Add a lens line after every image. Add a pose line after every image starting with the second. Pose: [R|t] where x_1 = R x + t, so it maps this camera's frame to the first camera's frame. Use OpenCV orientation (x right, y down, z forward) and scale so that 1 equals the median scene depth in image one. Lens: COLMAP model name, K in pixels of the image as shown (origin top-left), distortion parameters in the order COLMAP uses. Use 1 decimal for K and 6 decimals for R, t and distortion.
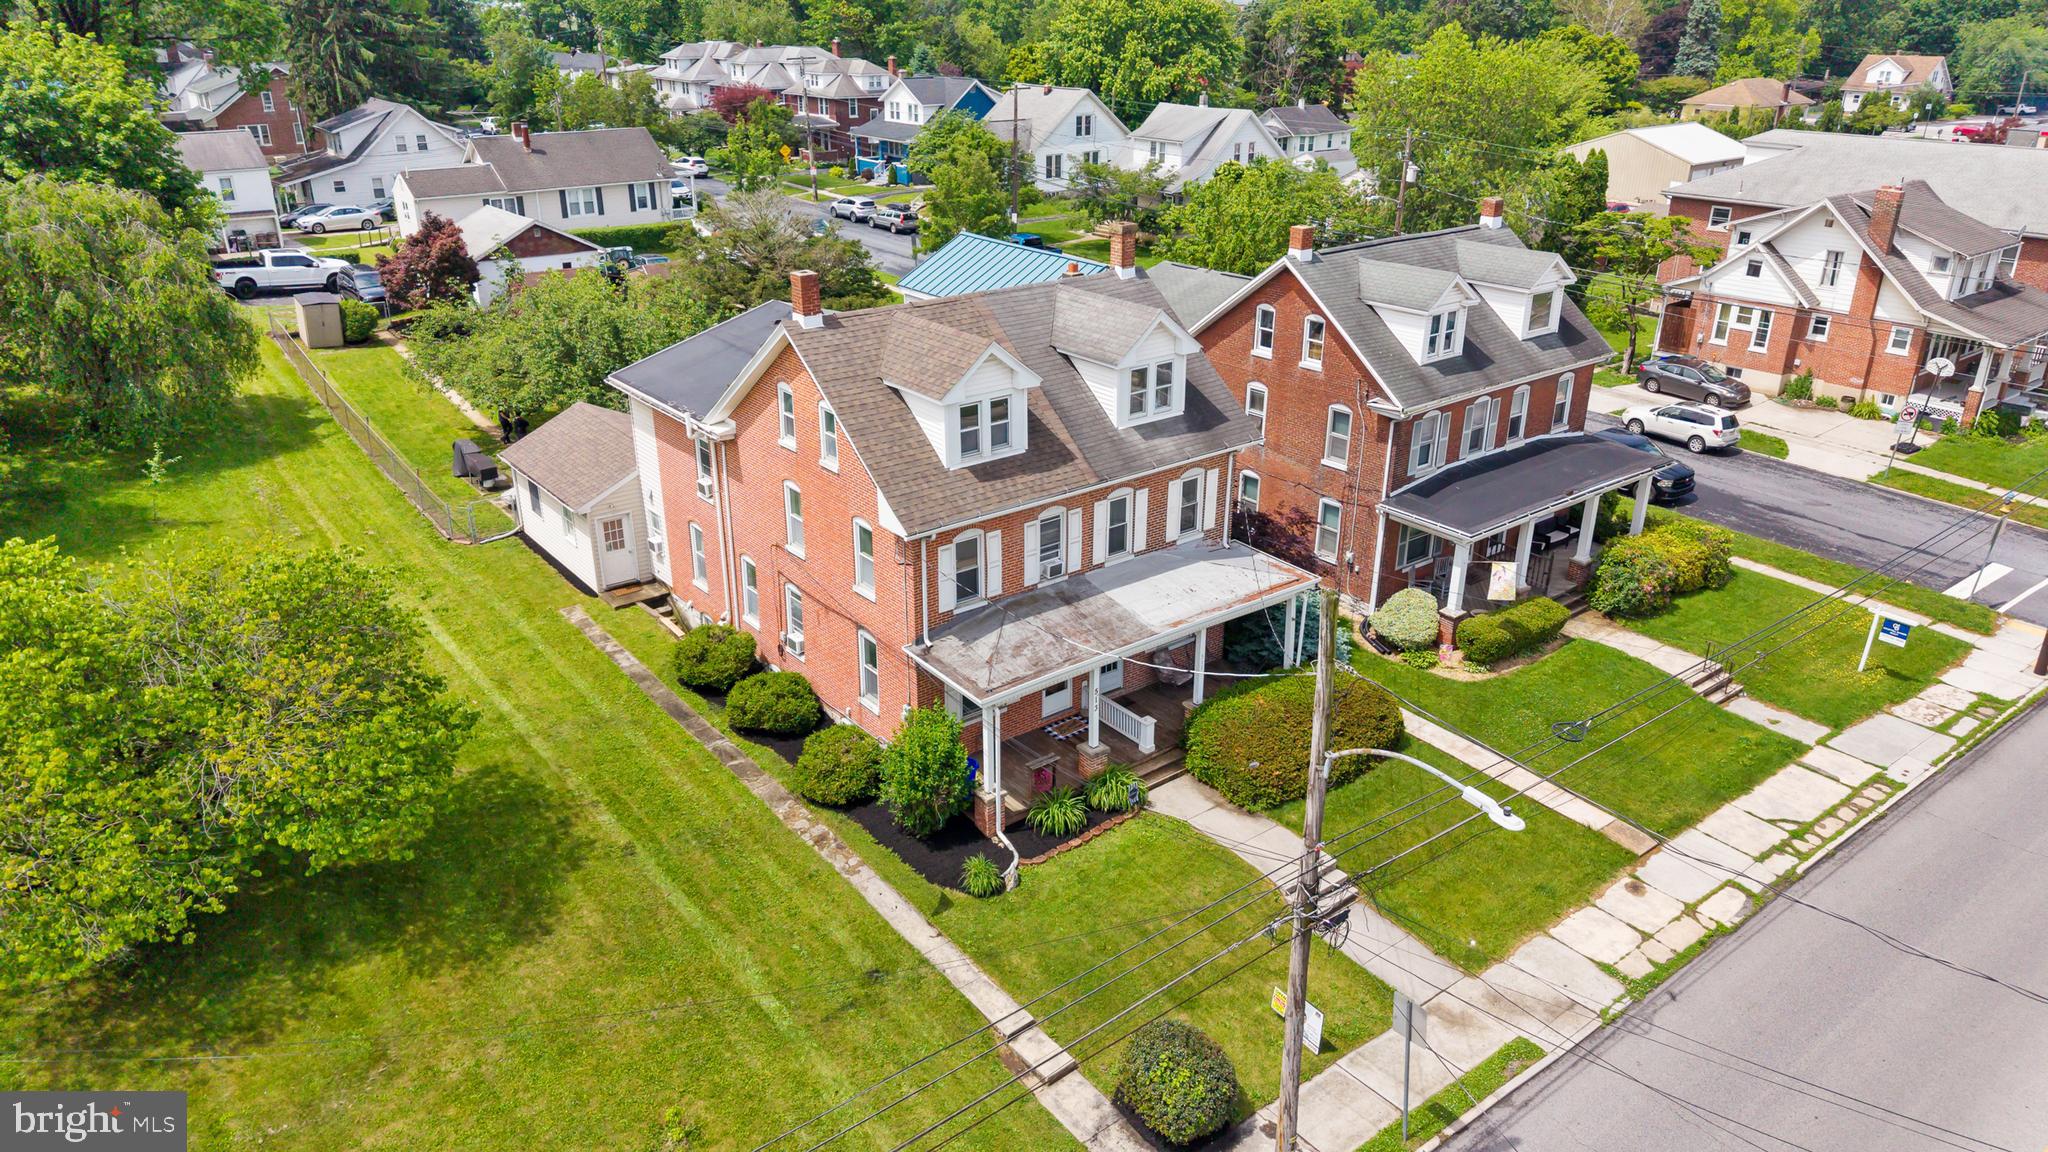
lens RADIAL K [[1369.4, 0, 1024.0], [0, 1369.4, 576.0], [0, 0, 1]] dist [0.049400, -0.065922]
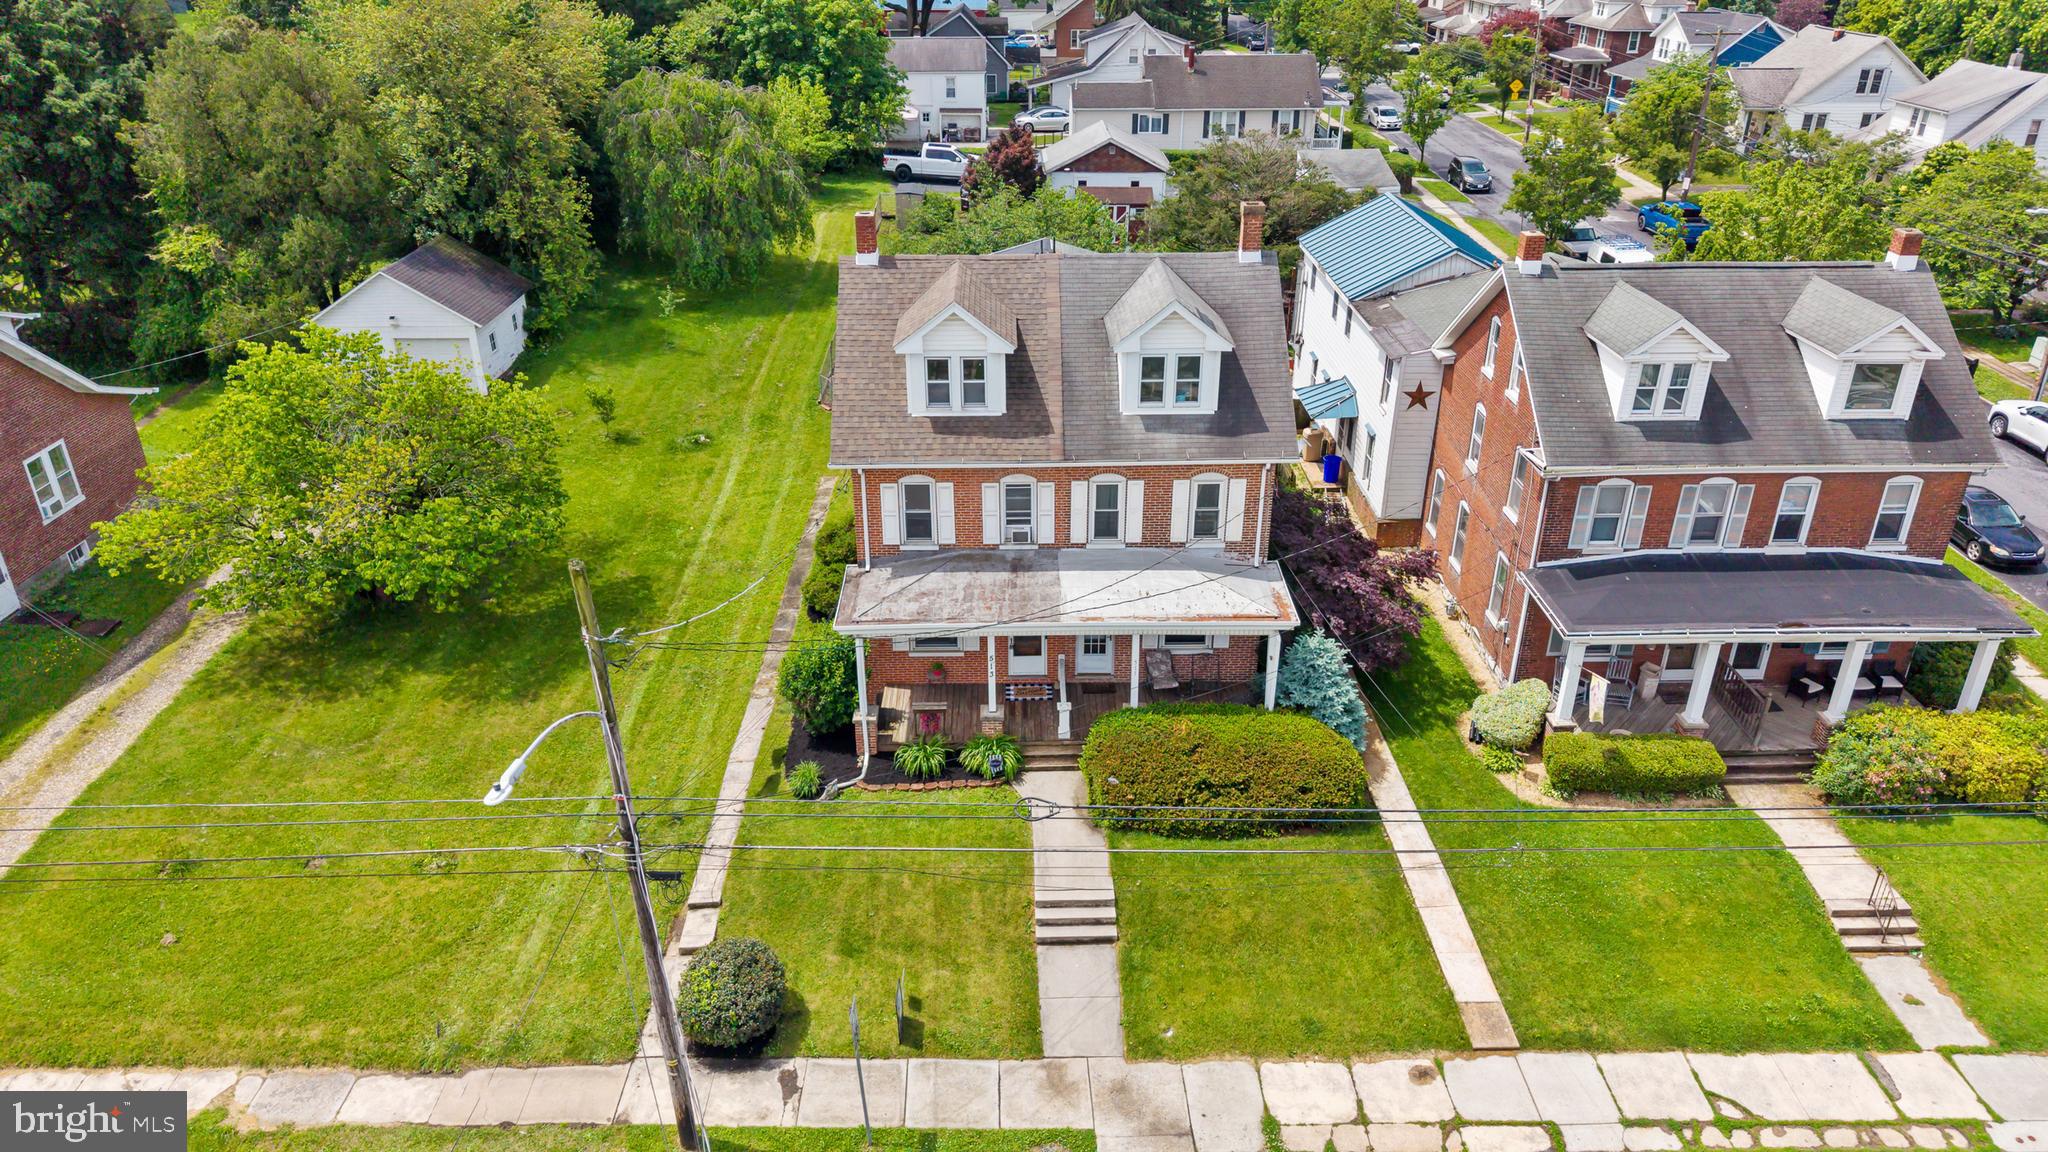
lens RADIAL K [[1369.4, 0, 1024.0], [0, 1369.4, 576.0], [0, 0, 1]] dist [0.049400, -0.065922]
pose [[0.796576, 0.265976, -0.542885, 0.490885], [-0.234456, 0.963649, 0.128105, -0.089458], [0.557223, 0.025237, 0.829979, 0.132277]]
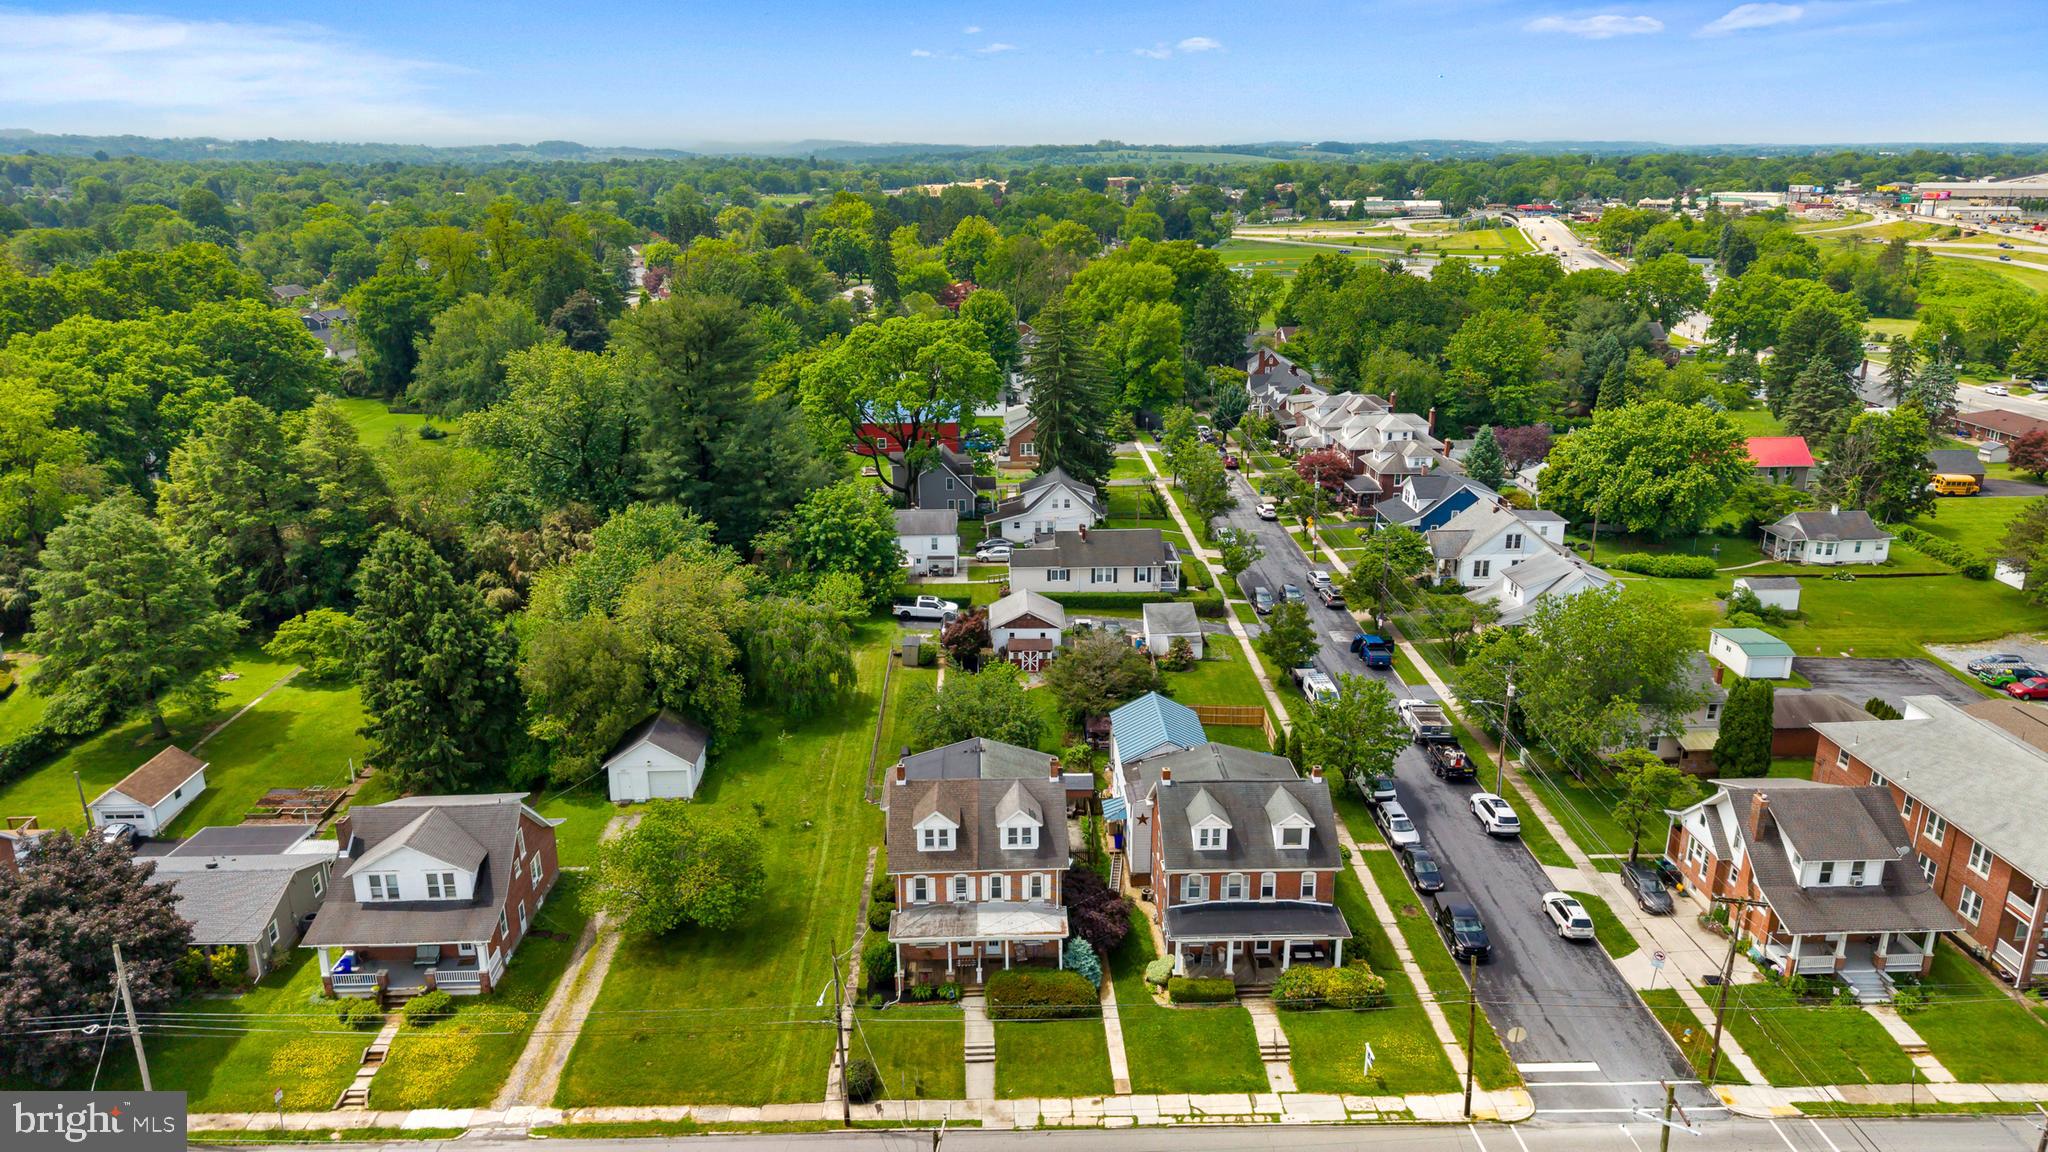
lens RADIAL K [[1369.4, 0, 1024.0], [0, 1369.4, 576.0], [0, 0, 1]] dist [0.049400, -0.065922]
pose [[0.804992, 0.169739, -0.568486, 1.227710], [-0.225324, 0.973873, -0.028286, -0.453963], [0.548832, 0.150864, 0.822207, -0.942328]]
